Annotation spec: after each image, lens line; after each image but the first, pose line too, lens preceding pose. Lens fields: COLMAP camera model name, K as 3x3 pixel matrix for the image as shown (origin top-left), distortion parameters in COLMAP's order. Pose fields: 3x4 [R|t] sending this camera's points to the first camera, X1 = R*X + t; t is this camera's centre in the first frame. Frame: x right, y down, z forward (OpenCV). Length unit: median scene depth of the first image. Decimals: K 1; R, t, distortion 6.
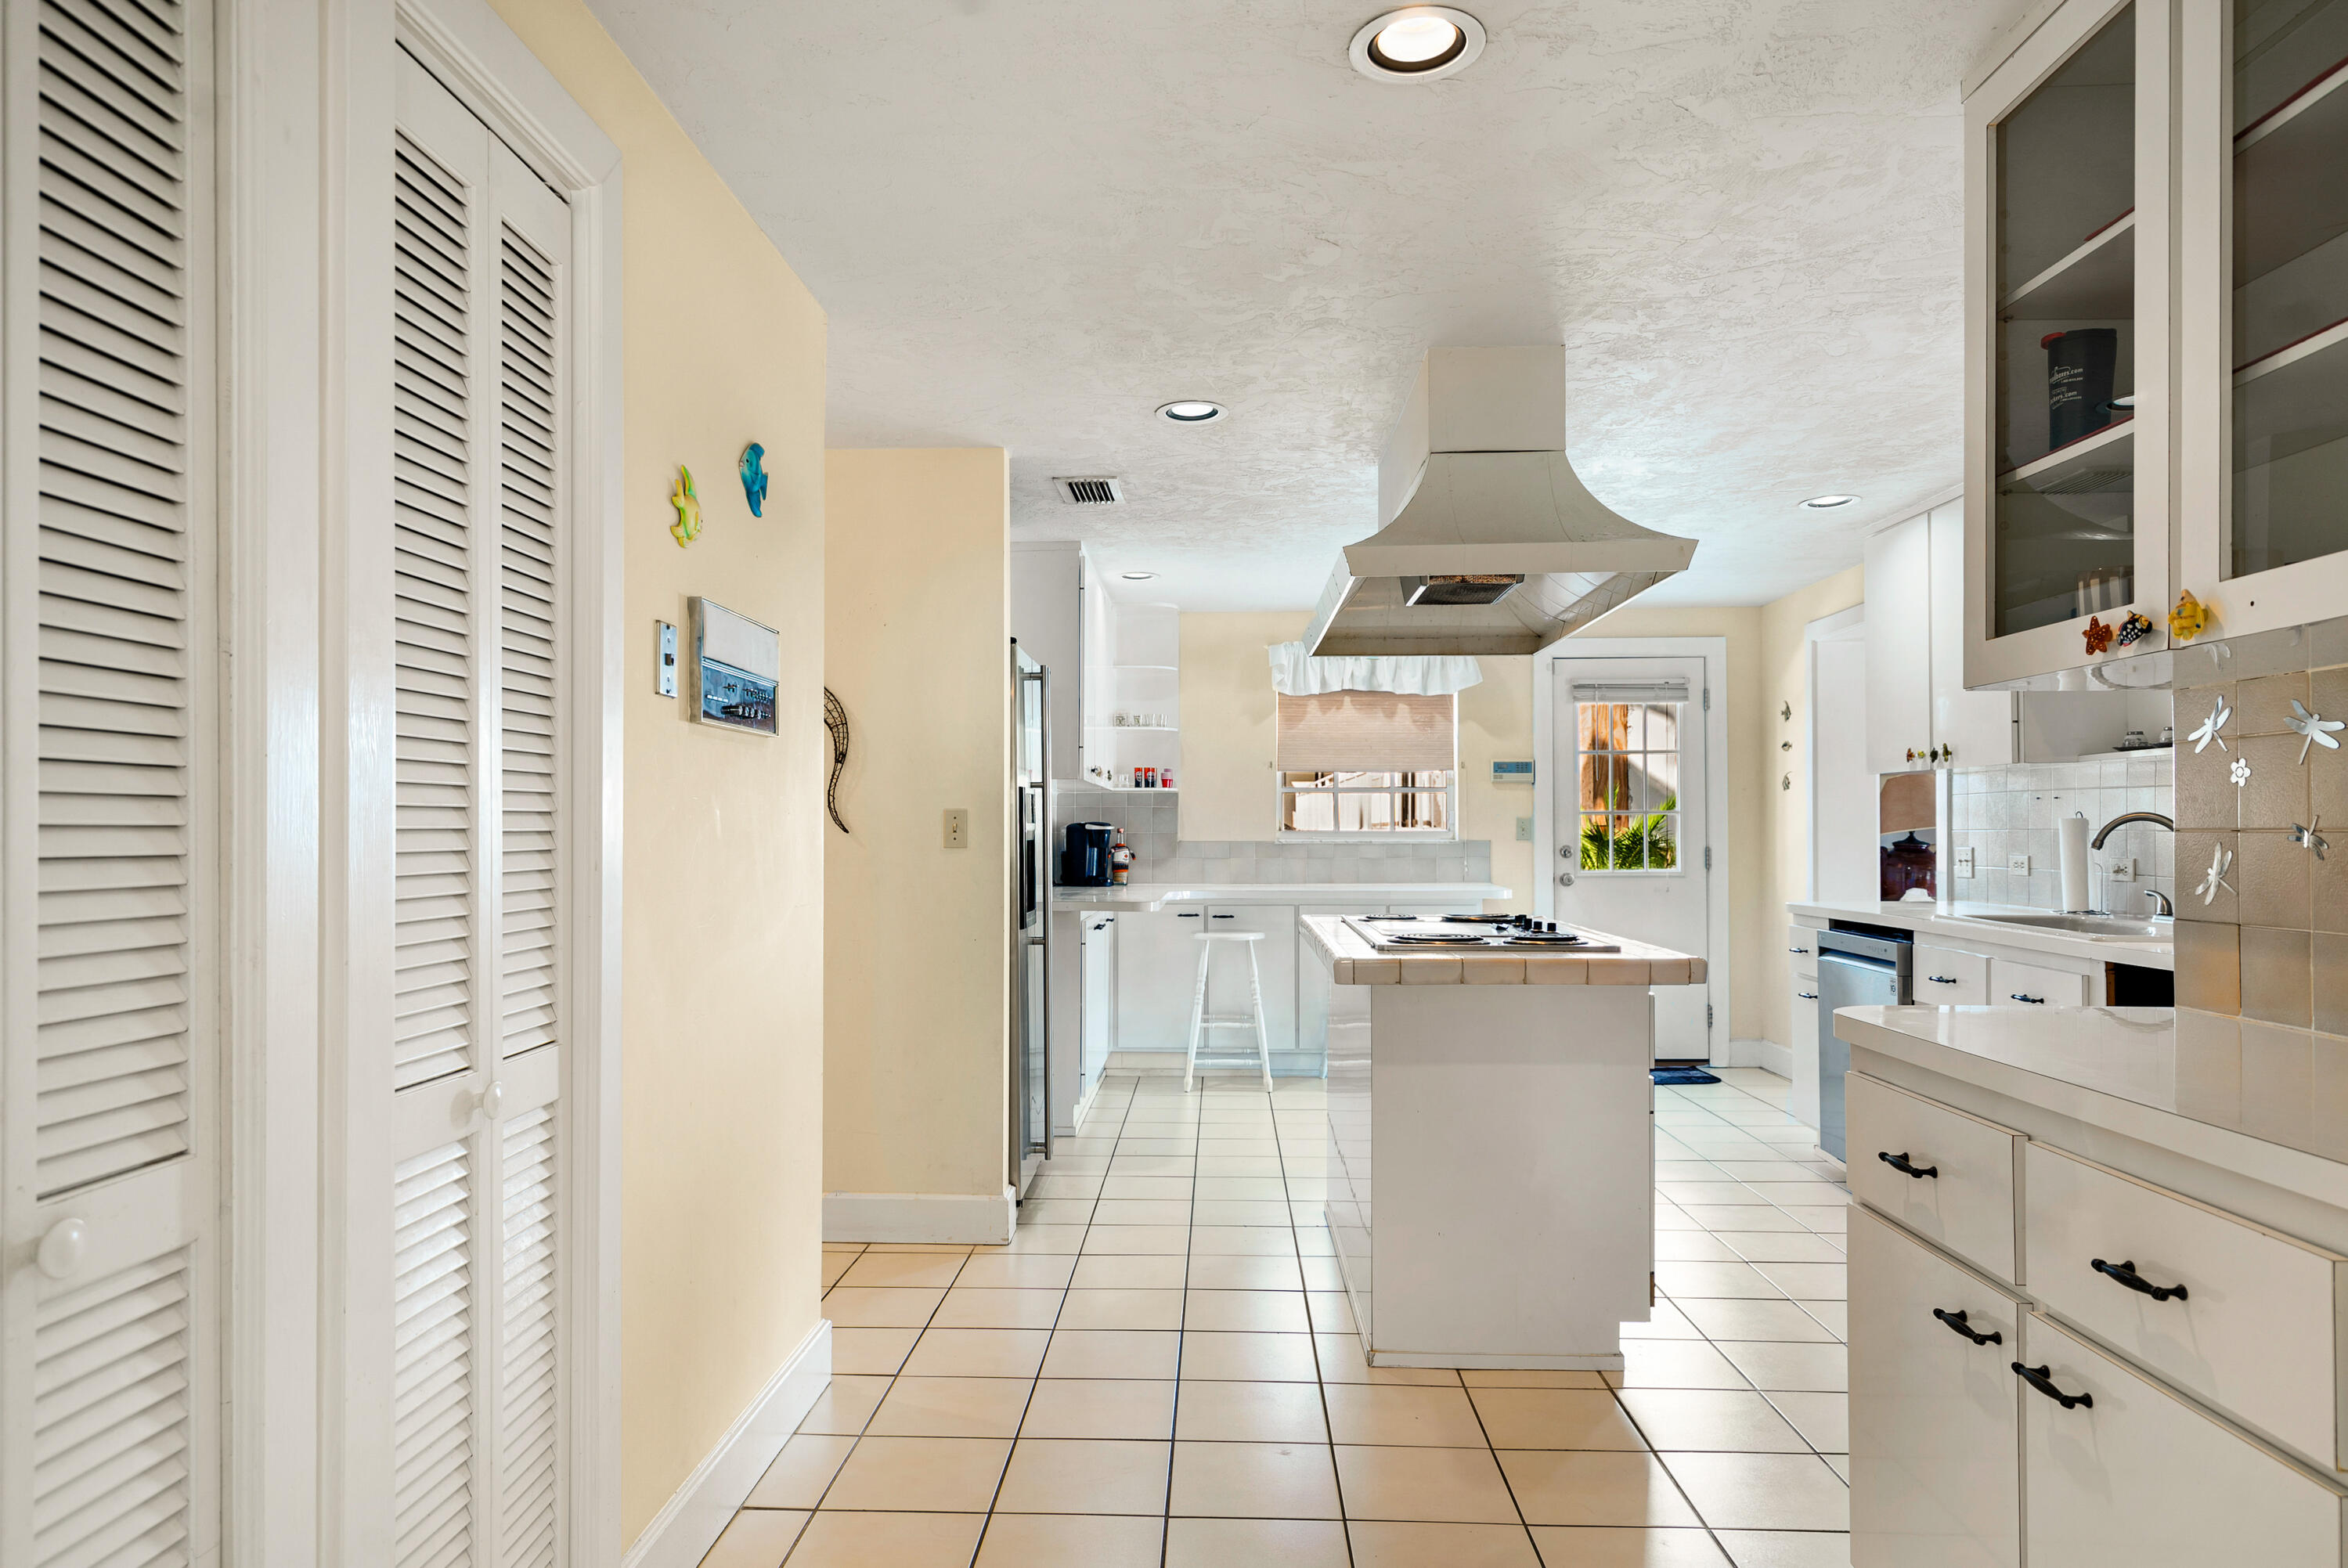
lens RADIAL K [[1434.9, 0, 1171.0], [0, 1434.9, 828.5], [0, 0, 1]] dist [-0.000579, -0.000061]
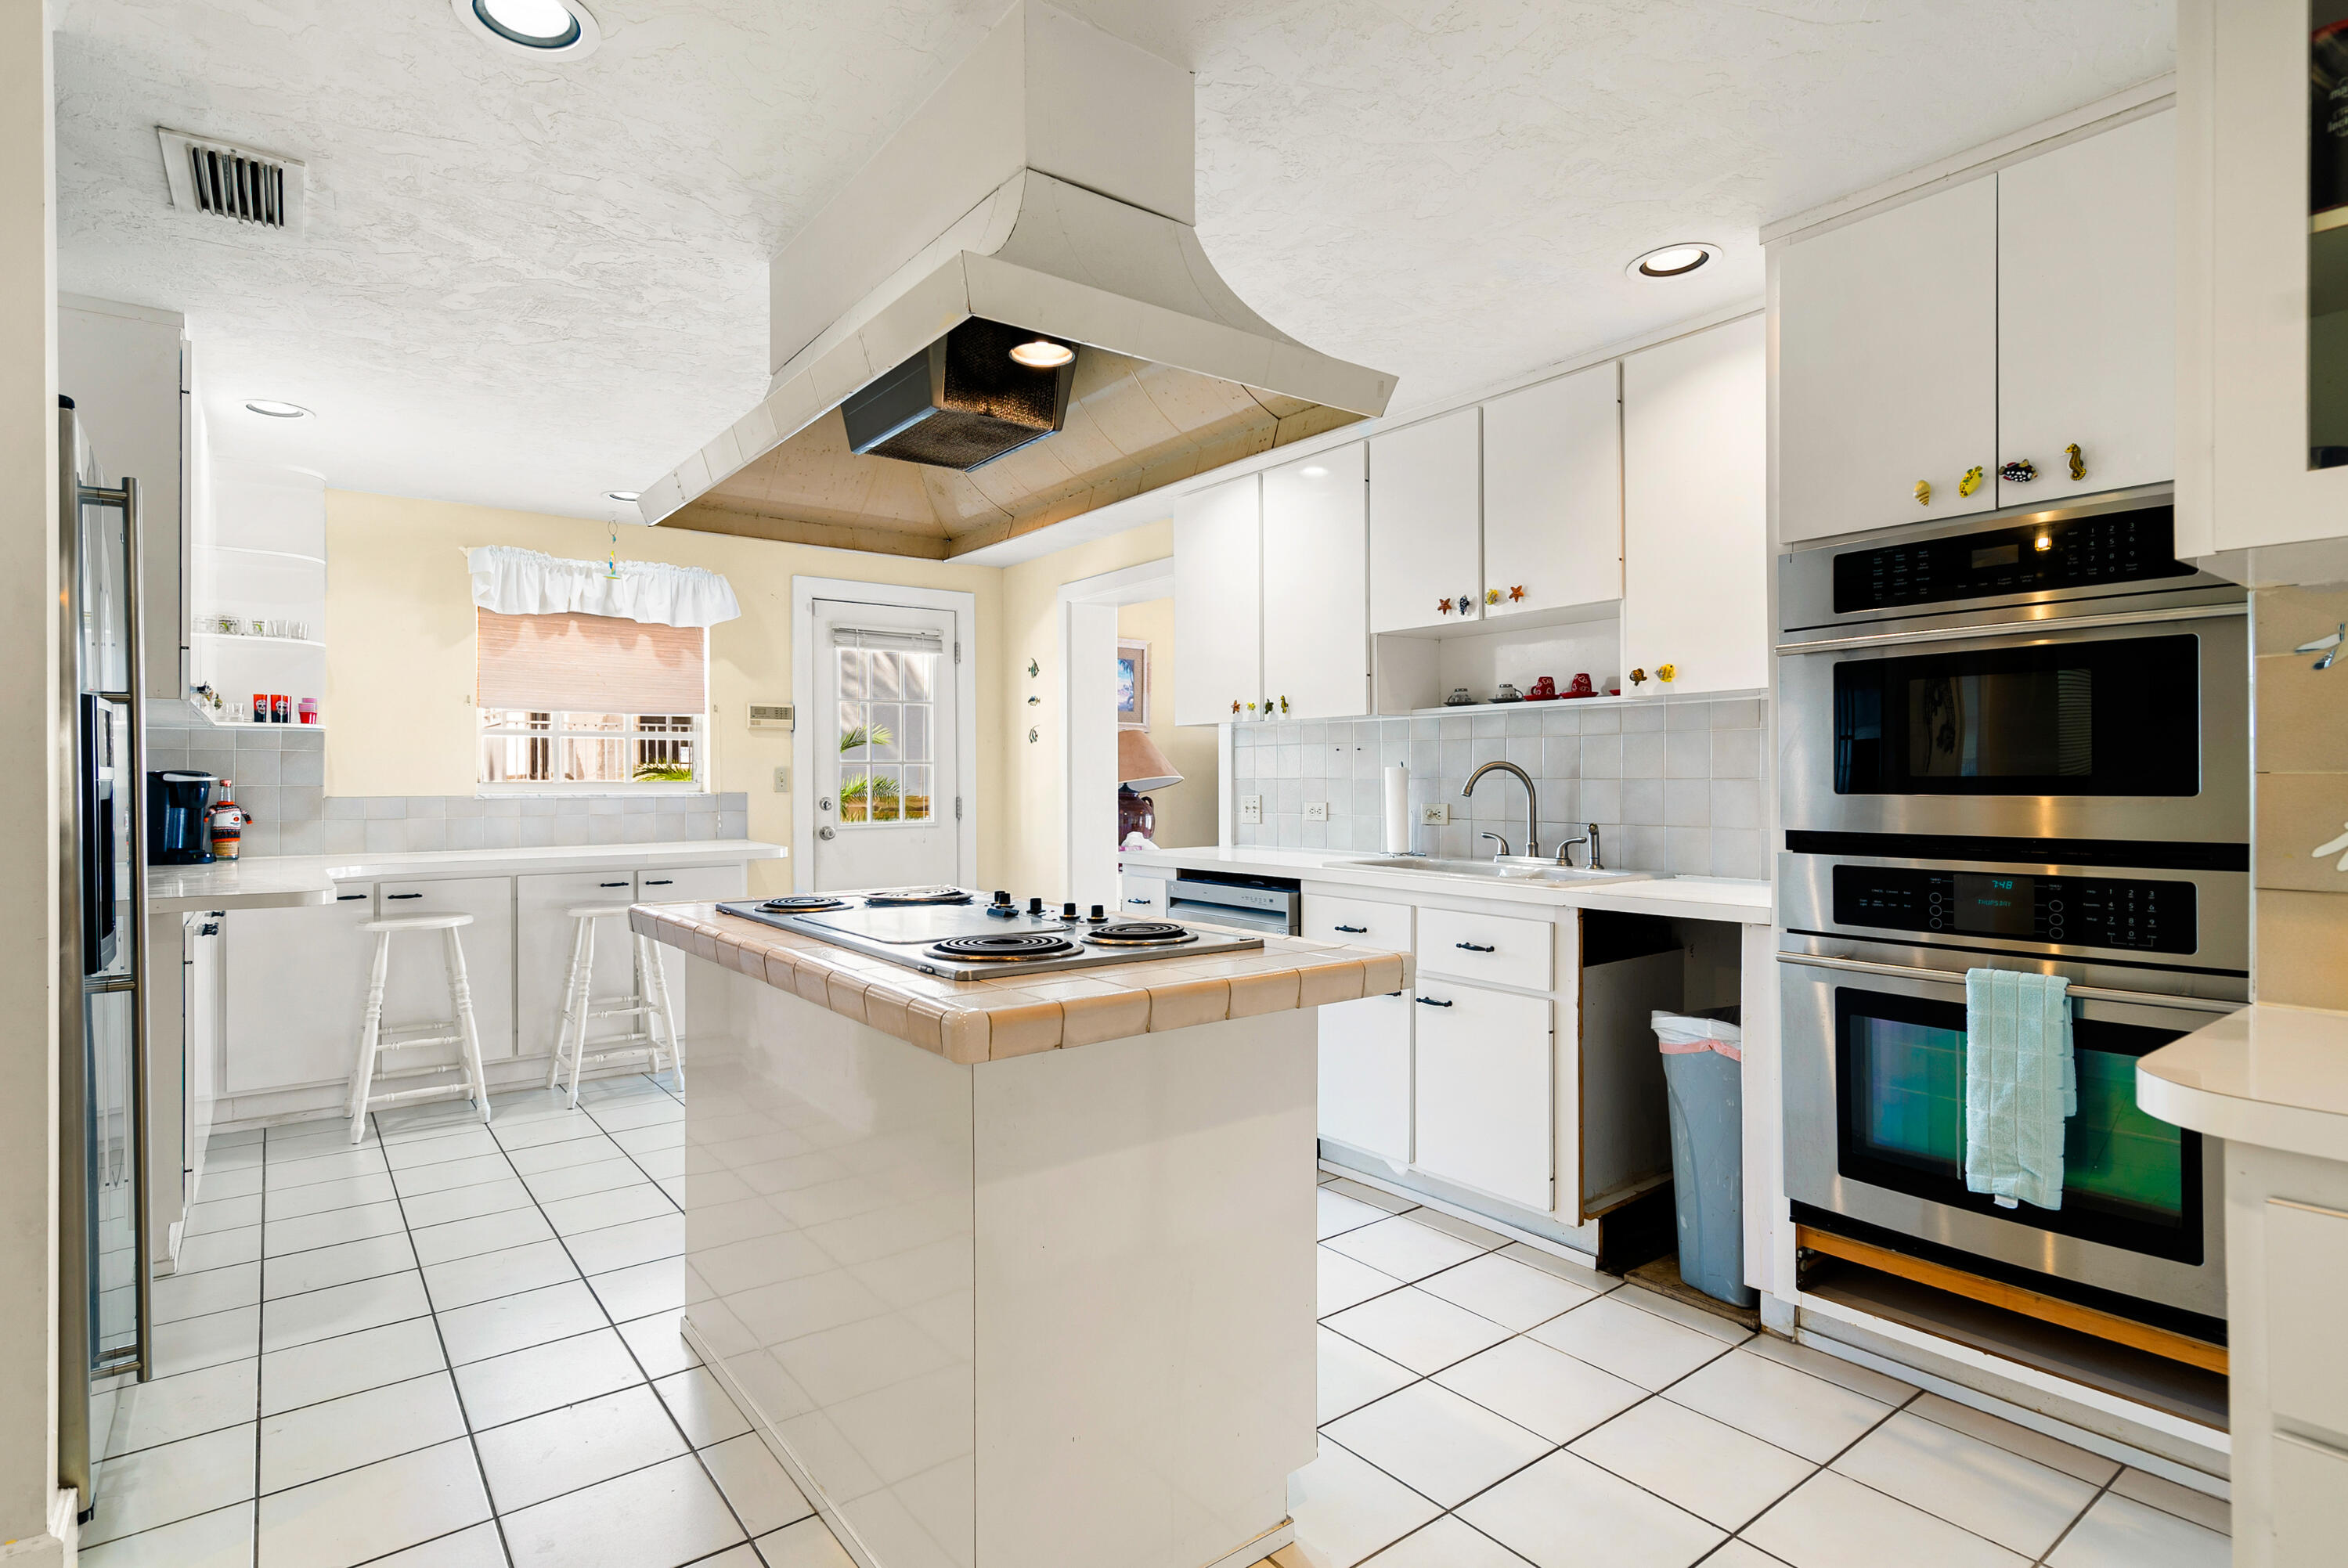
lens RADIAL K [[1184.1, 0, 1174.0], [0, 1184.1, 784.0], [0, 0, 1]] dist [-0.001965, 0.001576]
pose [[0.774332, -0.003850, 0.632768, -0.043919], [0.002444, 0.999992, 0.003094, 0.001275], [-0.632775, -0.000850, 0.774335, 0.263164]]
